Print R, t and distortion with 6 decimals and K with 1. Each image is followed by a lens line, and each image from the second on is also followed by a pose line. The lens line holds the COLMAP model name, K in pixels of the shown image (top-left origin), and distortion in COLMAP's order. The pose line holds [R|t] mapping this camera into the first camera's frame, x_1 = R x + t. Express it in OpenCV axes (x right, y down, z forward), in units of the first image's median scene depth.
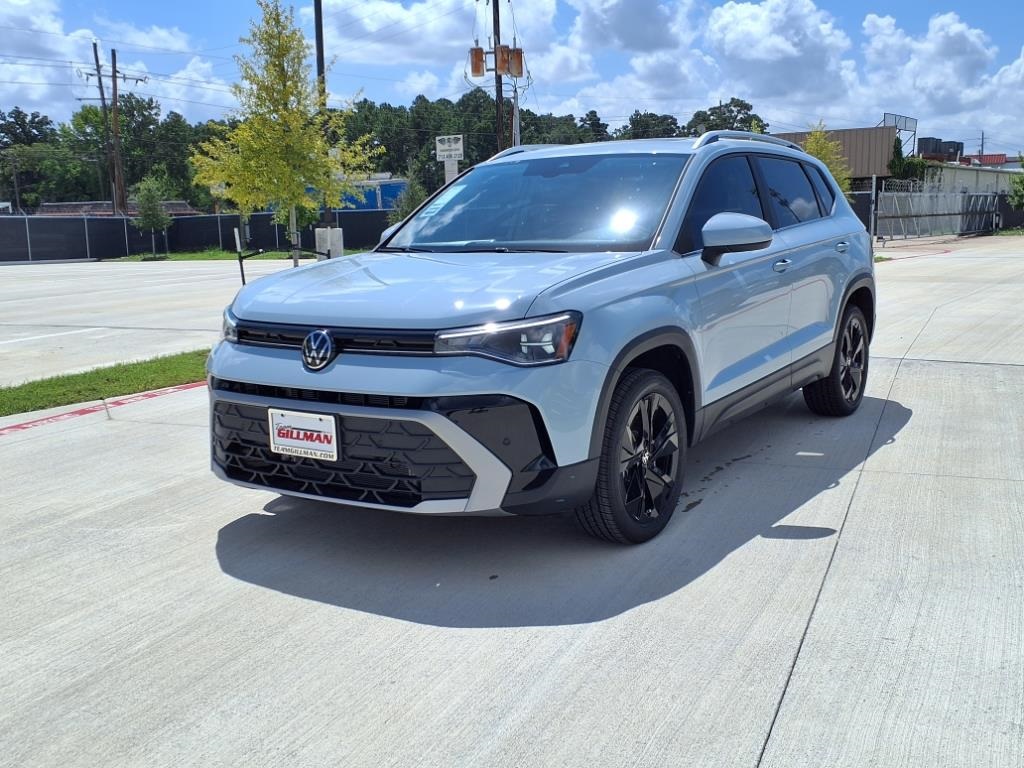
lens RADIAL K [[999.5, 0, 512.7], [0, 999.5, 378.4], [0, 0, 1]] dist [0.028777, 0.000000]
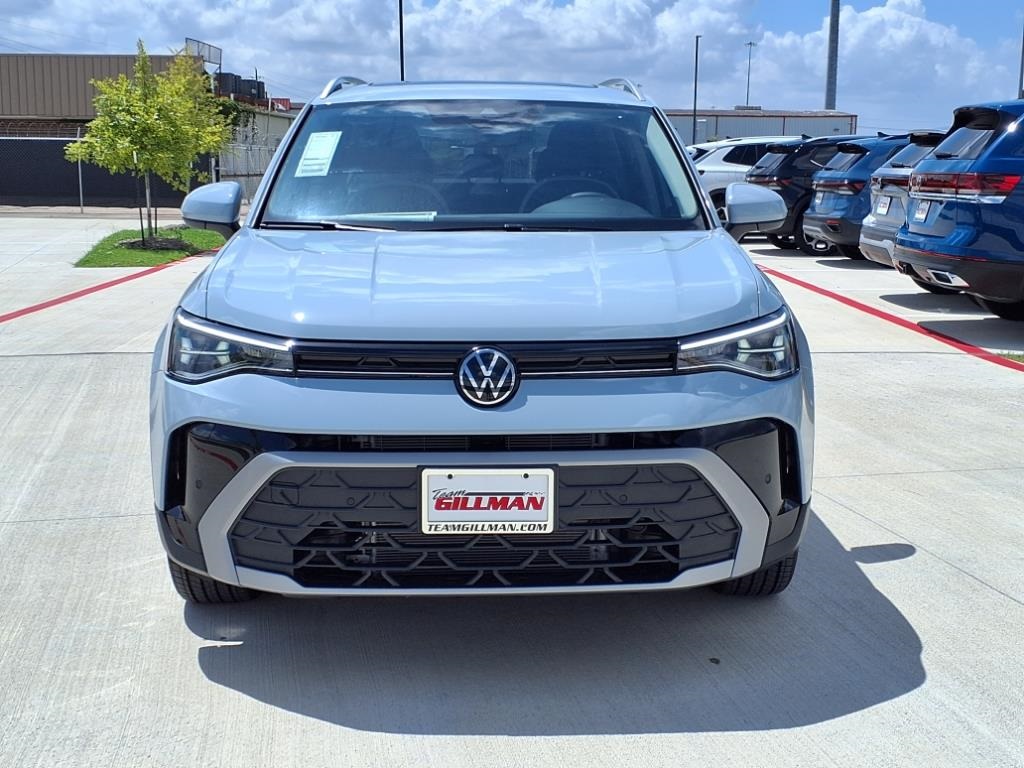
lens RADIAL K [[1344.1, 0, 511.6], [0, 1344.1, 388.8], [0, 0, 1]] dist [0.089819, 0.000000]
pose [[0.827385, -0.068481, 0.557444, -0.705260], [0.068495, 0.997433, 0.020869, -0.038583], [-0.557442, 0.020916, 0.829952, 0.229926]]
